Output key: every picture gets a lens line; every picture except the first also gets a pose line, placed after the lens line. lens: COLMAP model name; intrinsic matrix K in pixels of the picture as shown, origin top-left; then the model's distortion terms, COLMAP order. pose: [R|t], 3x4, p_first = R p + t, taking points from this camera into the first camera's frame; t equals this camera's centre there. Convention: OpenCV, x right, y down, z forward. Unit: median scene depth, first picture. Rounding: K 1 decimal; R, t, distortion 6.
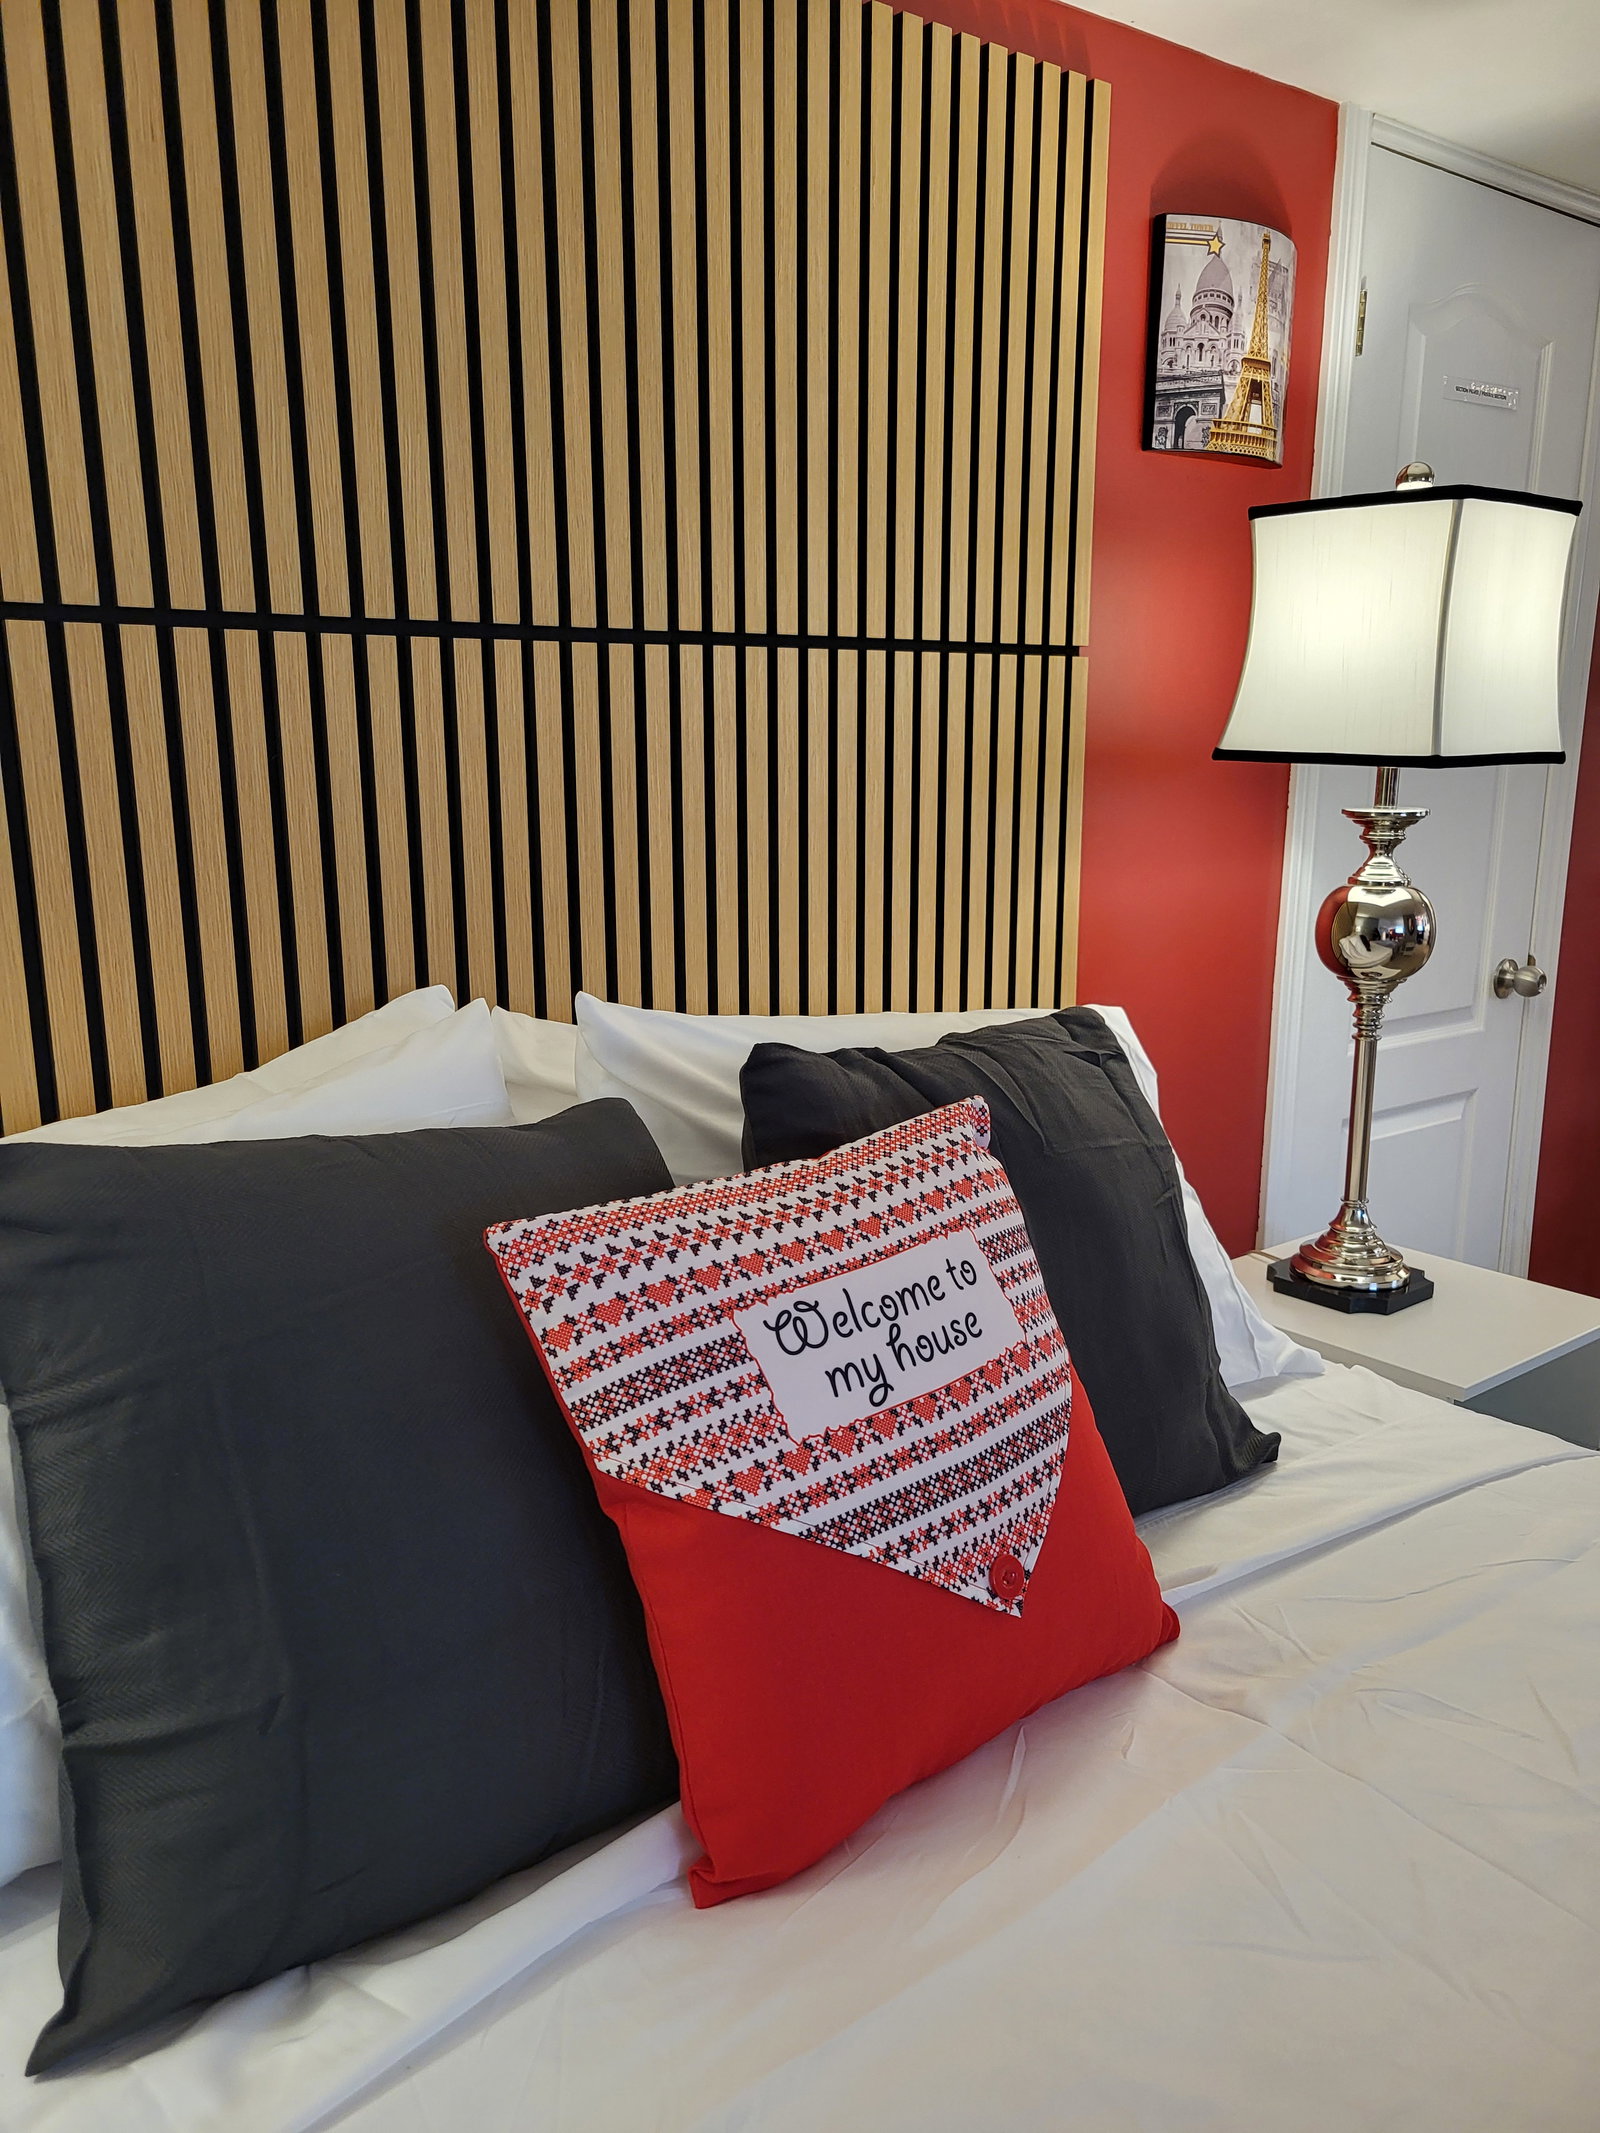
lens RADIAL K [[1619.7, 0, 789.9], [0, 1619.7, 1073.4], [0, 0, 1]] dist [0.045765, -0.006763]
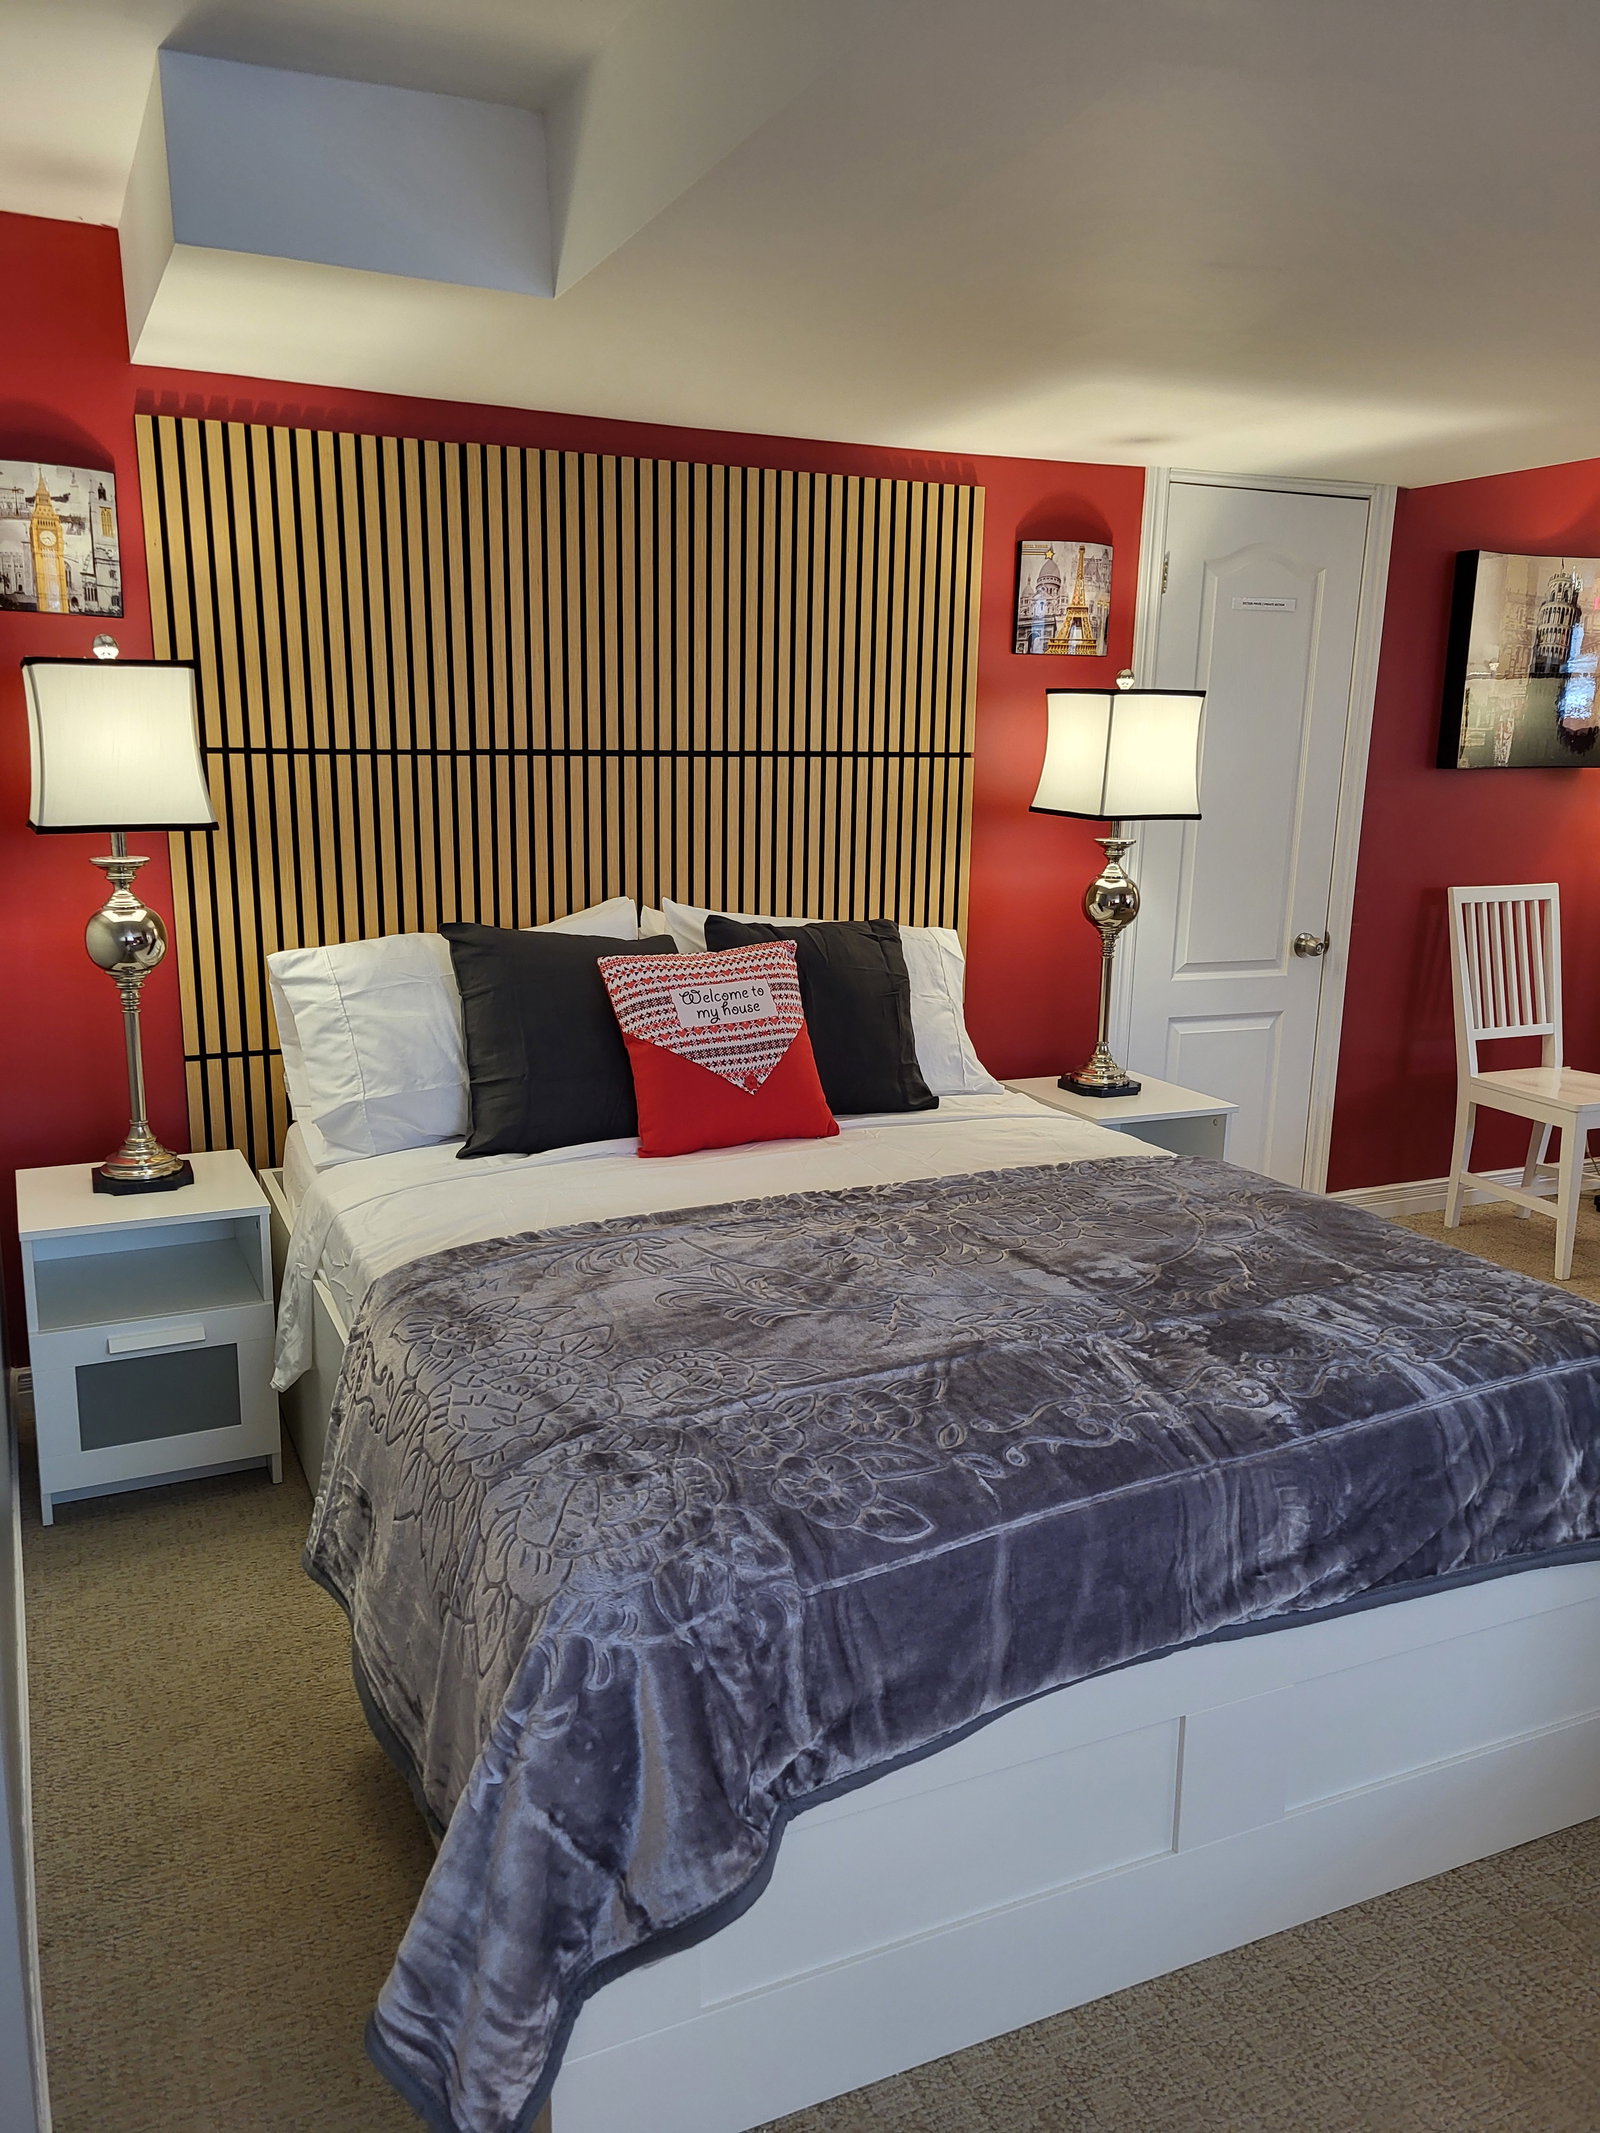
lens RADIAL K [[1619.7, 0, 789.9], [0, 1619.7, 1073.4], [0, 0, 1]] dist [0.045765, -0.006763]
pose [[0.969126, 0.069447, -0.236583, 0.808078], [-0.069614, 0.997545, 0.007658, 0.227555], [0.236534, 0.009048, 0.971581, -1.718724]]
